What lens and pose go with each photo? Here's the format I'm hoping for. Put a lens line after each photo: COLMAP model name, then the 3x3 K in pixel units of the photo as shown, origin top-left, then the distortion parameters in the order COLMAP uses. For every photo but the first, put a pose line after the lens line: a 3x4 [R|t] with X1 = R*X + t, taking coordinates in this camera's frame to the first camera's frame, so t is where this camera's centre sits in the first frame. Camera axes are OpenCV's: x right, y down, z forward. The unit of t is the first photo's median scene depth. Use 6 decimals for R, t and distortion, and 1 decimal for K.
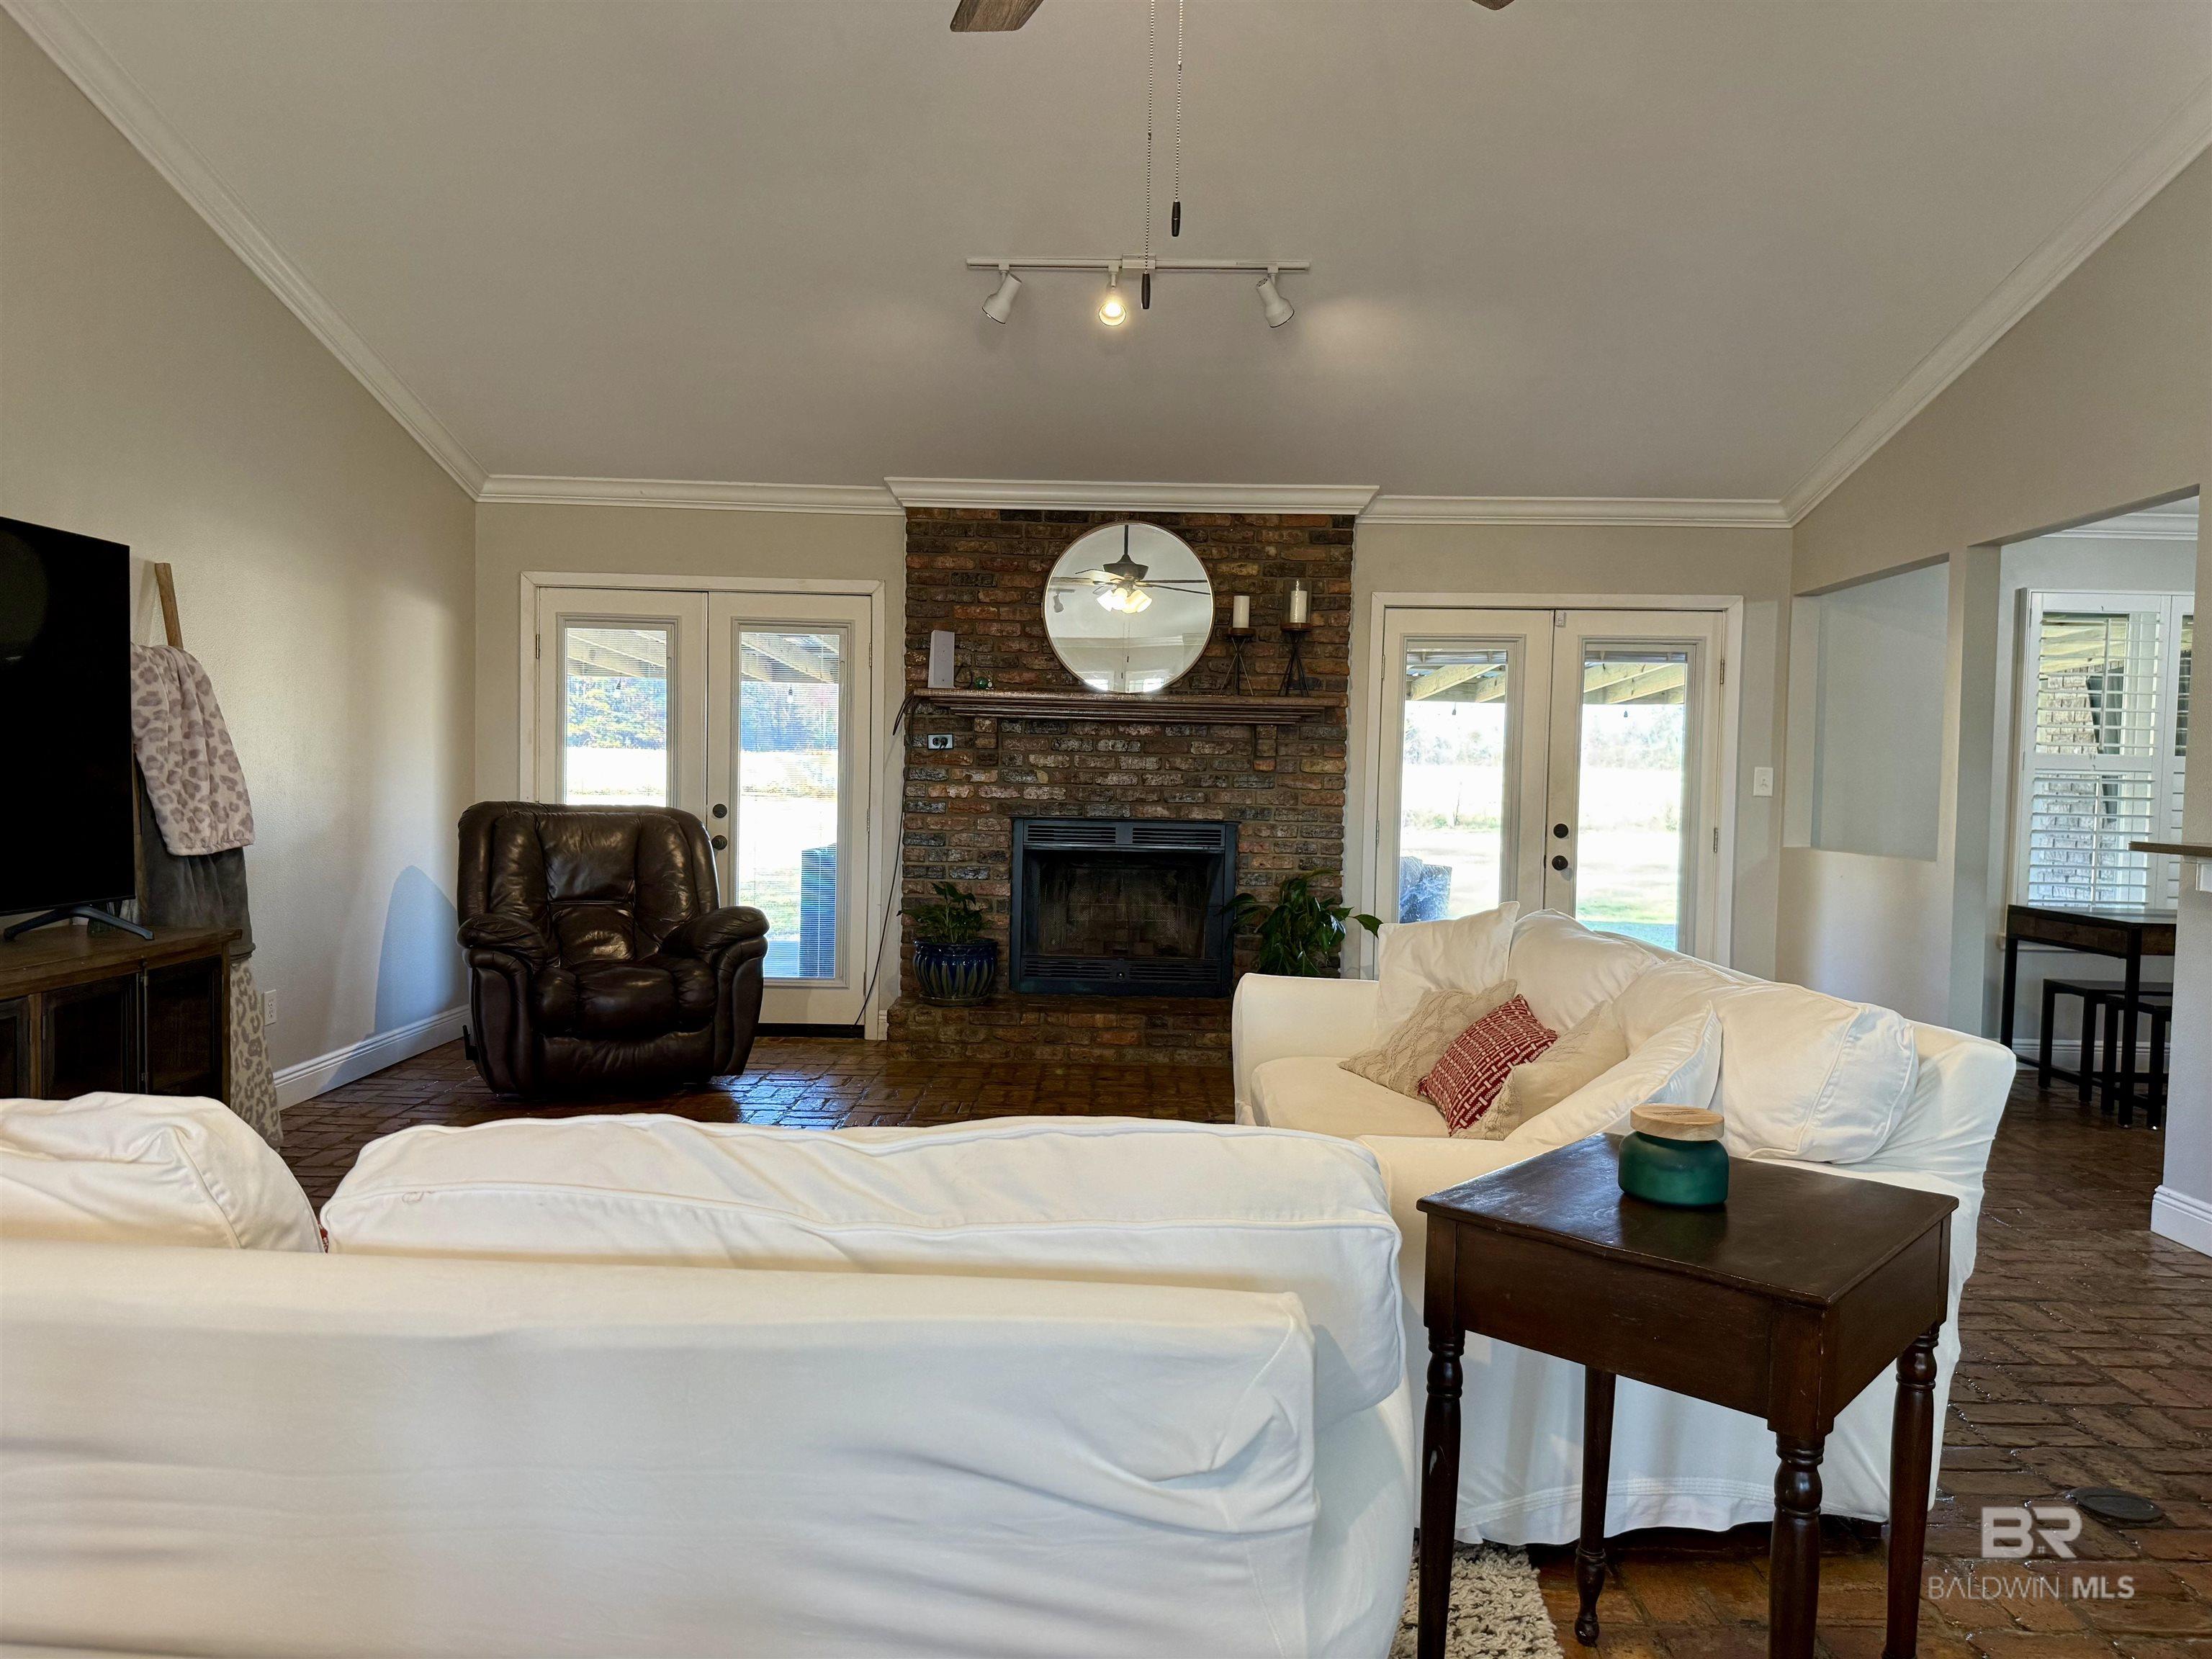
lens RADIAL K [[1516.4, 0, 1105.3], [0, 1516.4, 844.1], [0, 0, 1]] dist [0.105872, -0.153470]
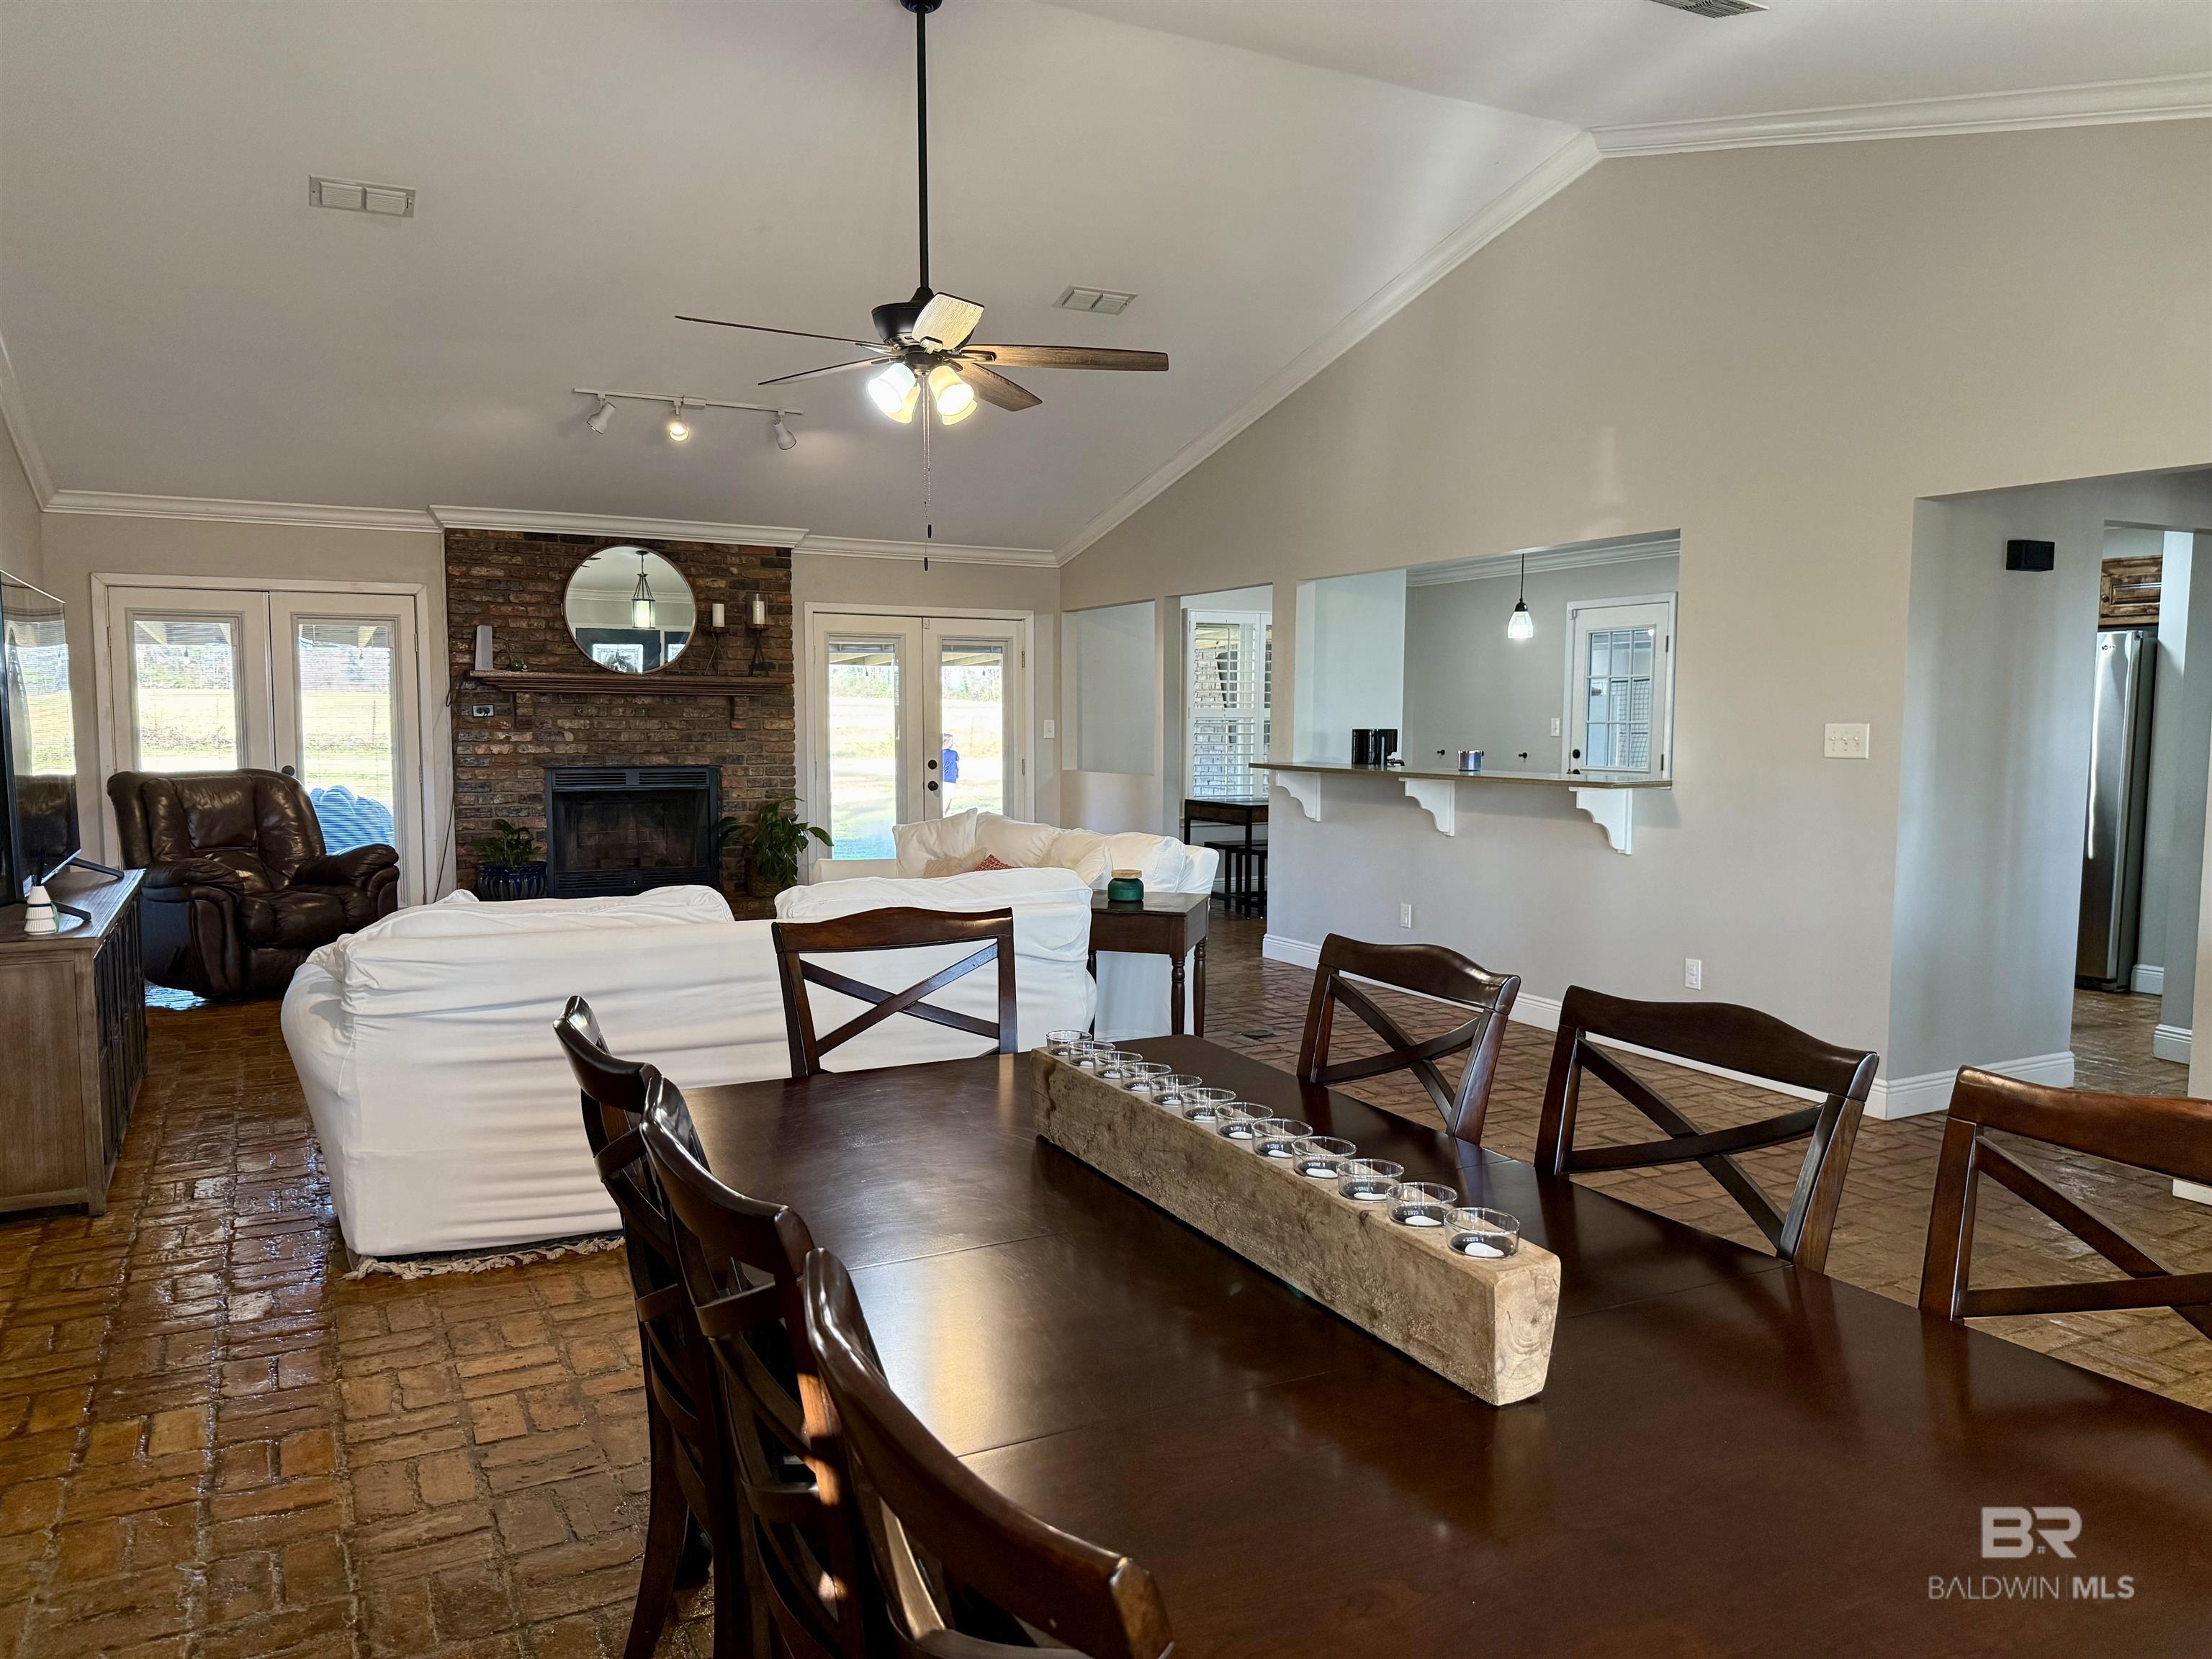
lens RADIAL K [[1516.4, 0, 1105.3], [0, 1516.4, 844.1], [0, 0, 1]] dist [0.105872, -0.153470]
pose [[0.875432, -0.060014, 0.479600, -0.280419], [0.037041, 0.997674, 0.057231, -0.009954], [-0.481919, -0.032338, 0.875619, -0.400227]]
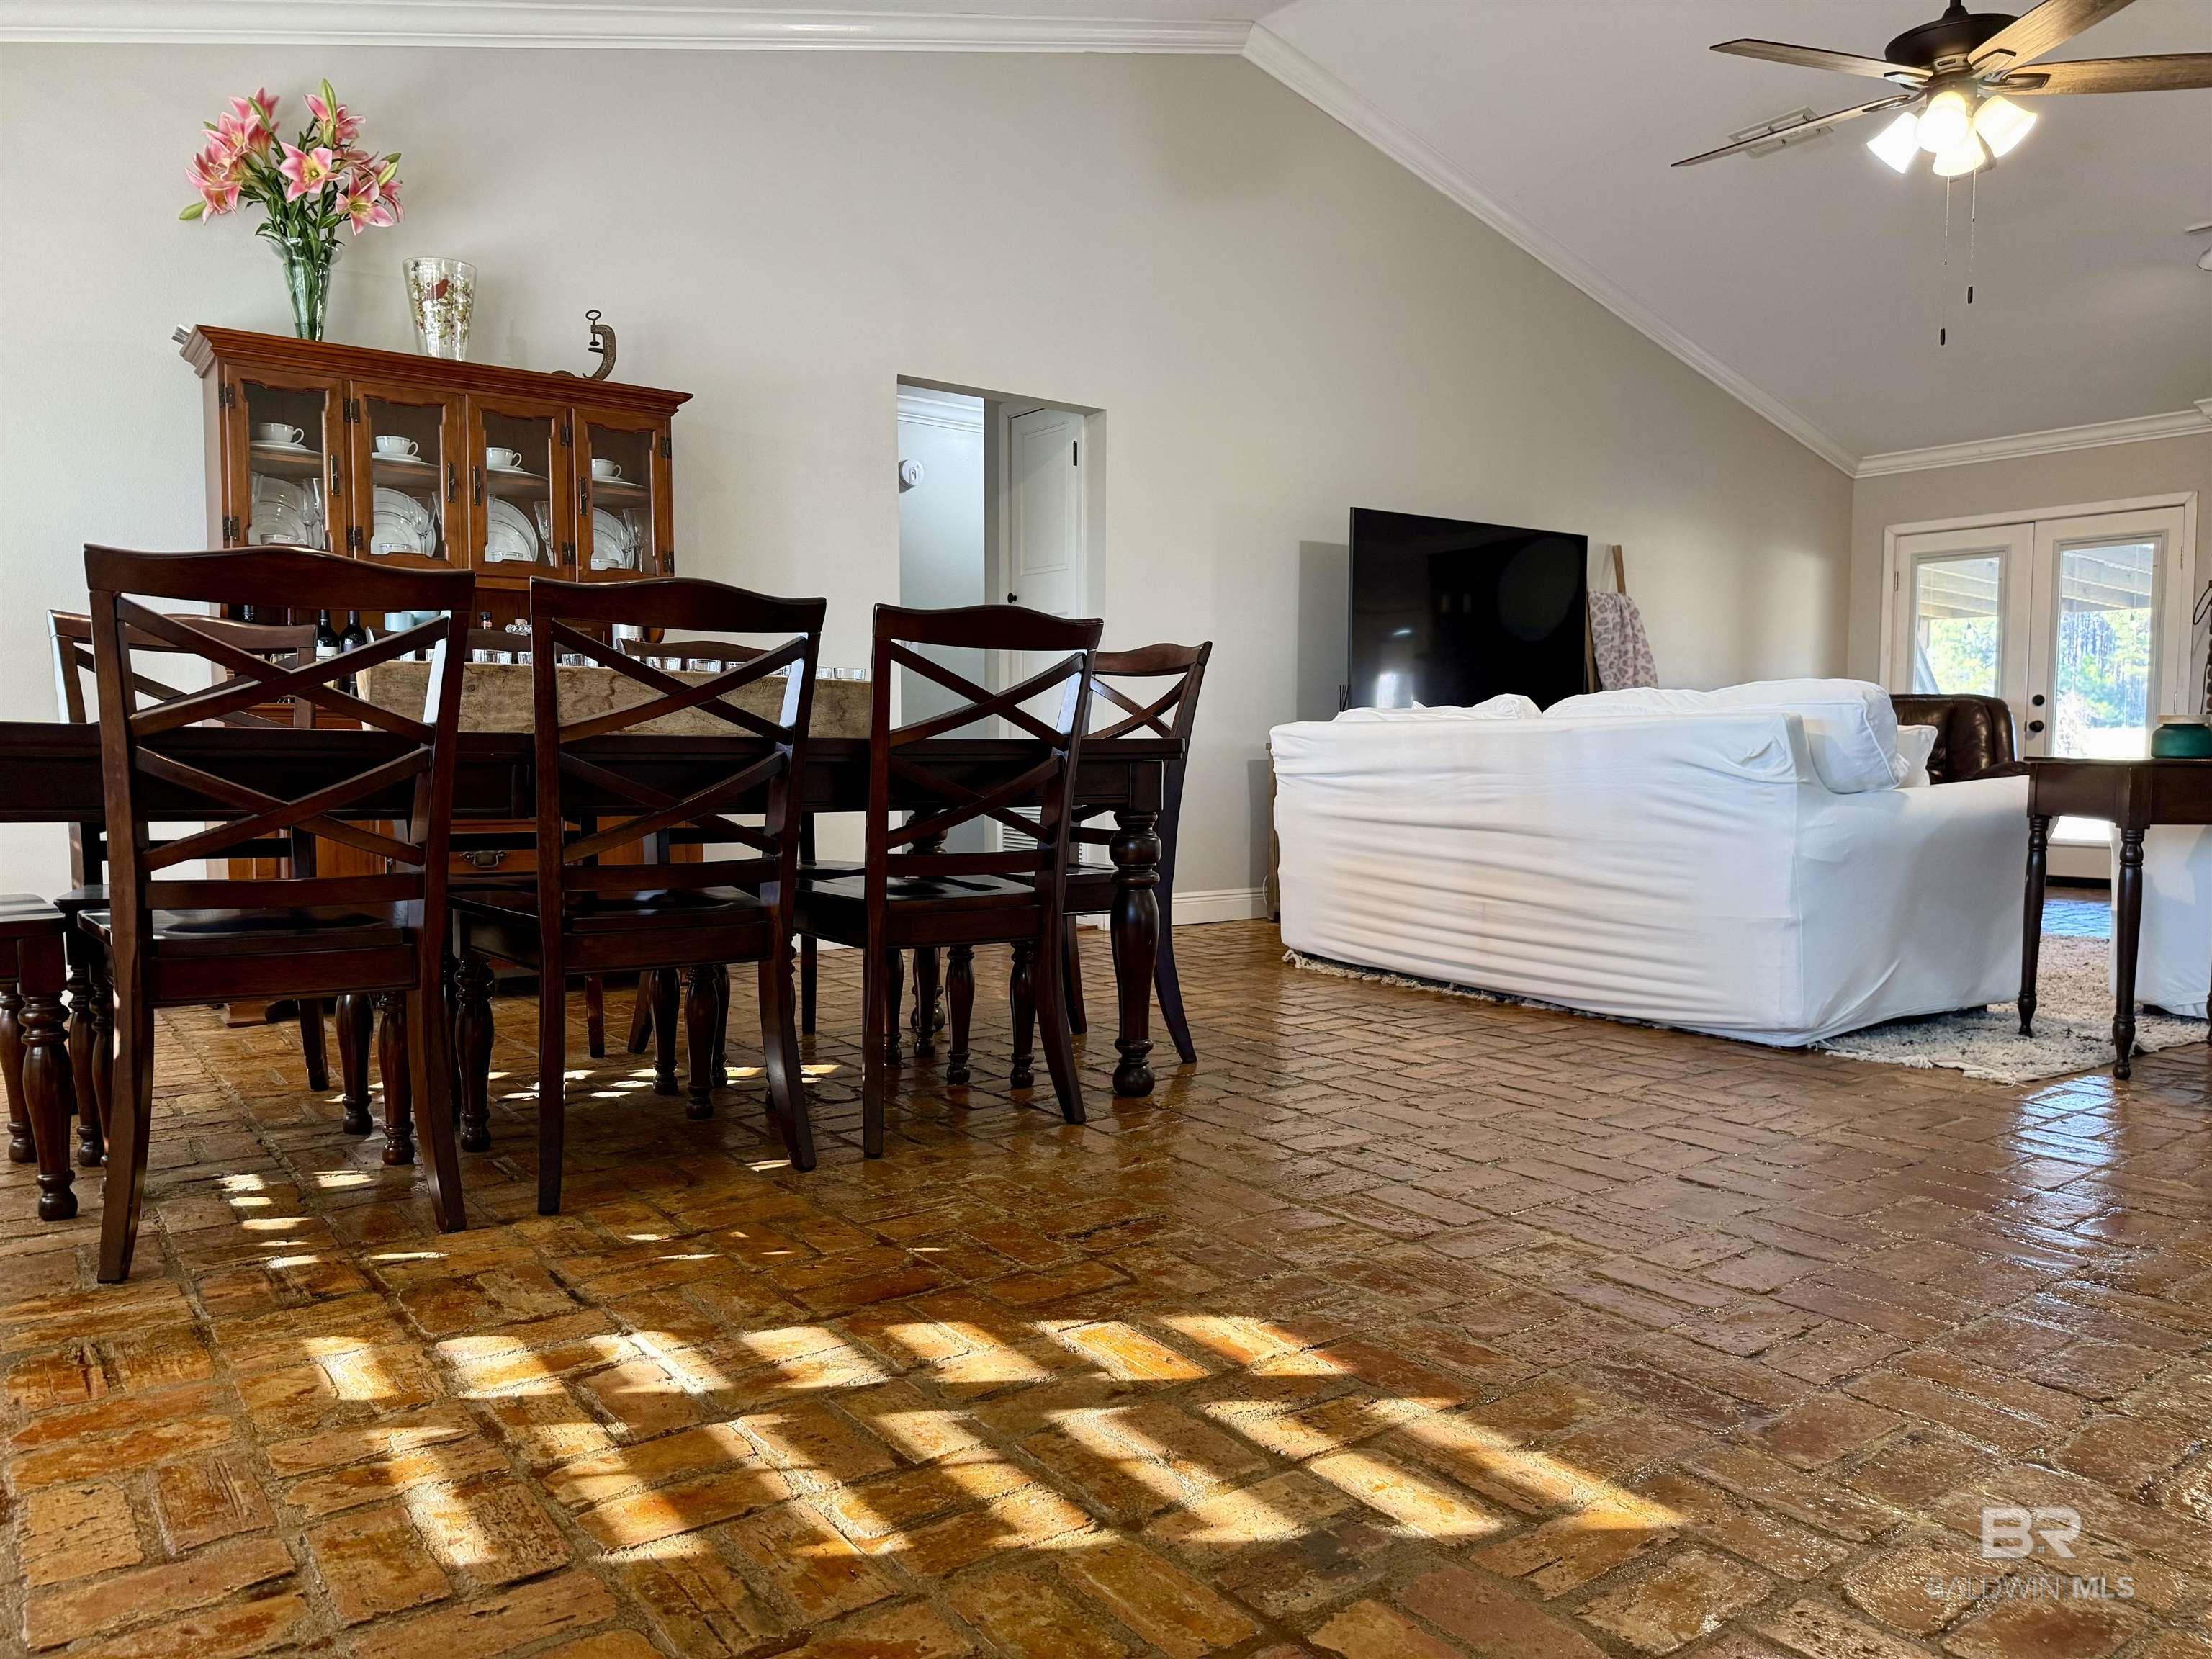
lens RADIAL K [[1516.4, 0, 1105.3], [0, 1516.4, 844.1], [0, 0, 1]] dist [0.105872, -0.153470]
pose [[0.588520, 0.031929, -0.807852, 0.311134], [-0.030720, 0.999381, 0.017119, 0.096122], [0.807899, 0.014743, 0.589136, -0.327879]]
